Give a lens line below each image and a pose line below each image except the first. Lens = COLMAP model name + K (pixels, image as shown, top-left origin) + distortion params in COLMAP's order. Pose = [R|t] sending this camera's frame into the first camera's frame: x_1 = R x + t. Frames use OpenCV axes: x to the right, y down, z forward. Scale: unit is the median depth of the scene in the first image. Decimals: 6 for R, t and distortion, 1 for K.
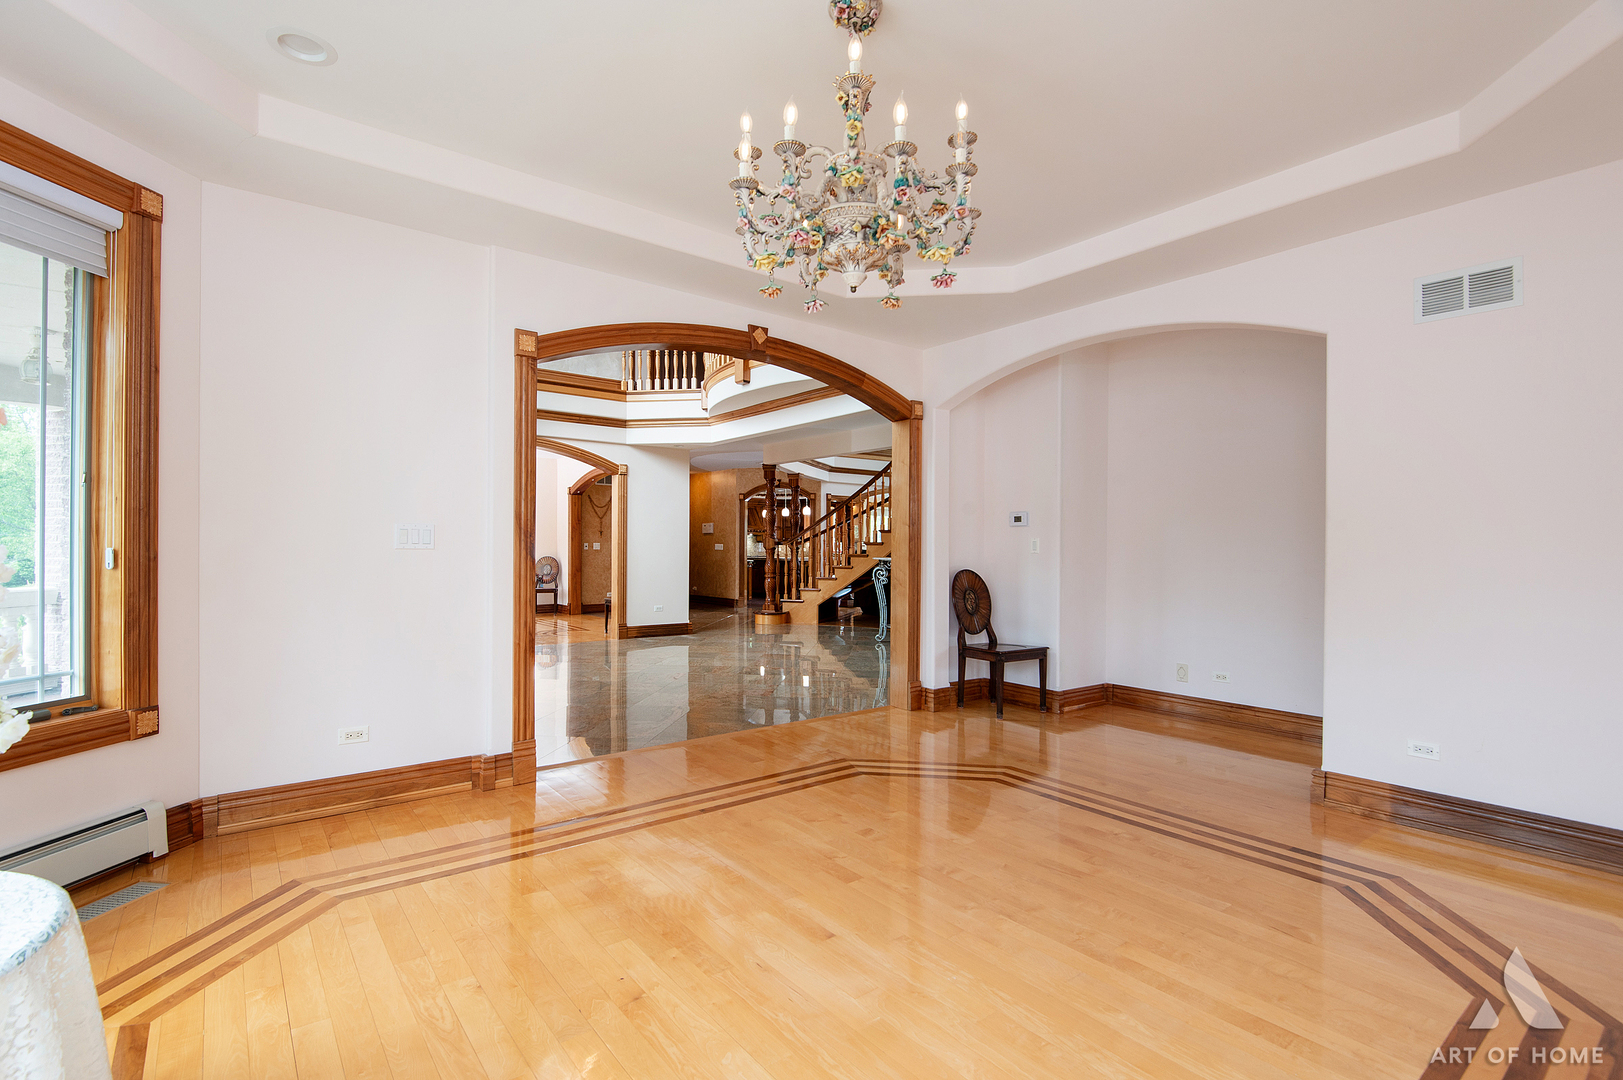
lens RADIAL K [[721.2, 0, 811.5], [0, 721.2, 540.0], [0, 0, 1]] dist [0.001537, 0.000025]
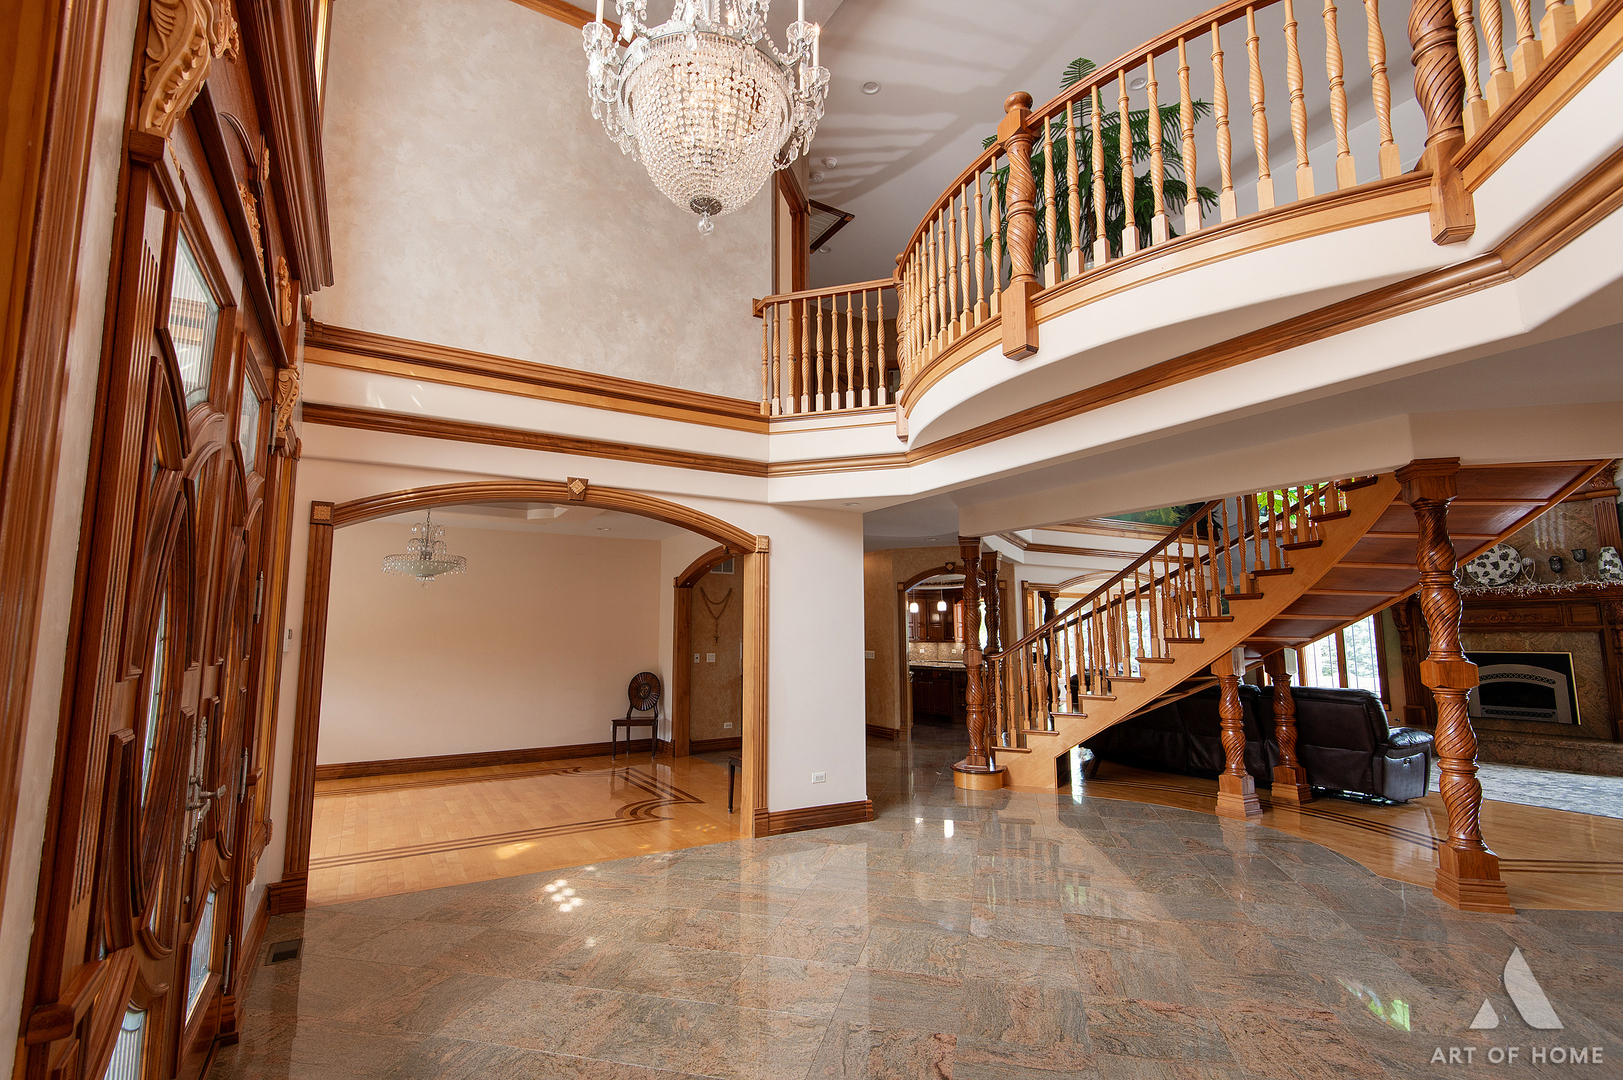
lens RADIAL K [[745.5, 0, 811.5], [0, 745.5, 540.0], [0, 0, 1]] dist [0.016563, -0.000309]
pose [[0.989789, -0.022419, -0.140770, -0.125118], [0.004996, 0.992403, -0.122928, -0.022467], [0.142456, 0.120969, 0.982381, 0.368525]]
